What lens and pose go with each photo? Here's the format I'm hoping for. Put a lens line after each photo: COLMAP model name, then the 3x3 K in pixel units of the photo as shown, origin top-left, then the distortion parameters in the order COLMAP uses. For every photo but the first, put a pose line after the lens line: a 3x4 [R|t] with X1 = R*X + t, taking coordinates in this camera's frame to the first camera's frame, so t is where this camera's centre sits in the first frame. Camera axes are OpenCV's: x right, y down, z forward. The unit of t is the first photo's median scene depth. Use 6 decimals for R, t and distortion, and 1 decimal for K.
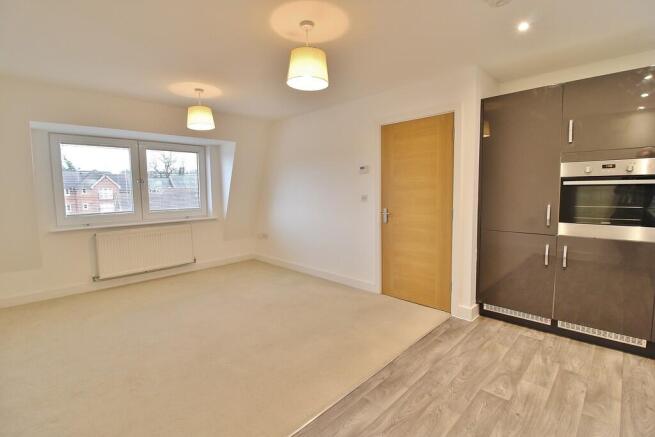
lens RADIAL K [[307.3, 0, 327.5], [0, 307.3, 218.5], [0, 0, 1]] dist [-0.000756, -0.000413]
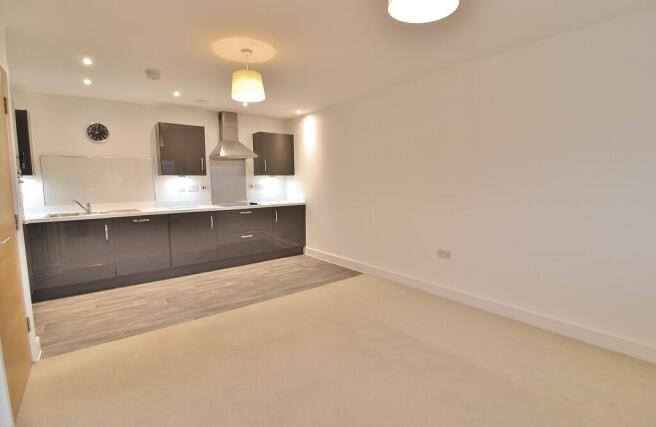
lens RADIAL K [[313.8, 0, 328.0], [0, 313.8, 213.5], [0, 0, 1]] dist [0.000363, -0.000081]
pose [[-0.989232, 0.003677, 0.146309, -0.514182], [0.033523, 0.978800, 0.202054, -0.204716], [-0.142464, 0.204783, -0.968384, 2.030175]]
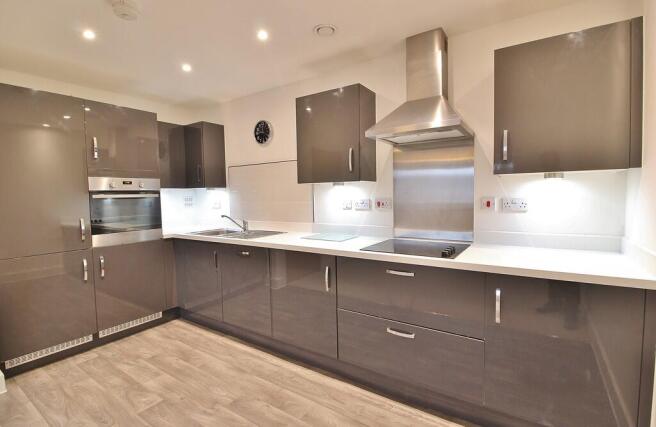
lens RADIAL K [[313.8, 0, 328.0], [0, 313.8, 213.5], [0, 0, 1]] dist [0.000363, -0.000081]
pose [[-0.163932, -0.041755, 0.985588, -0.425562], [0.117944, 0.991107, 0.061607, -0.032227], [-0.979395, 0.126344, -0.157549, 0.422164]]
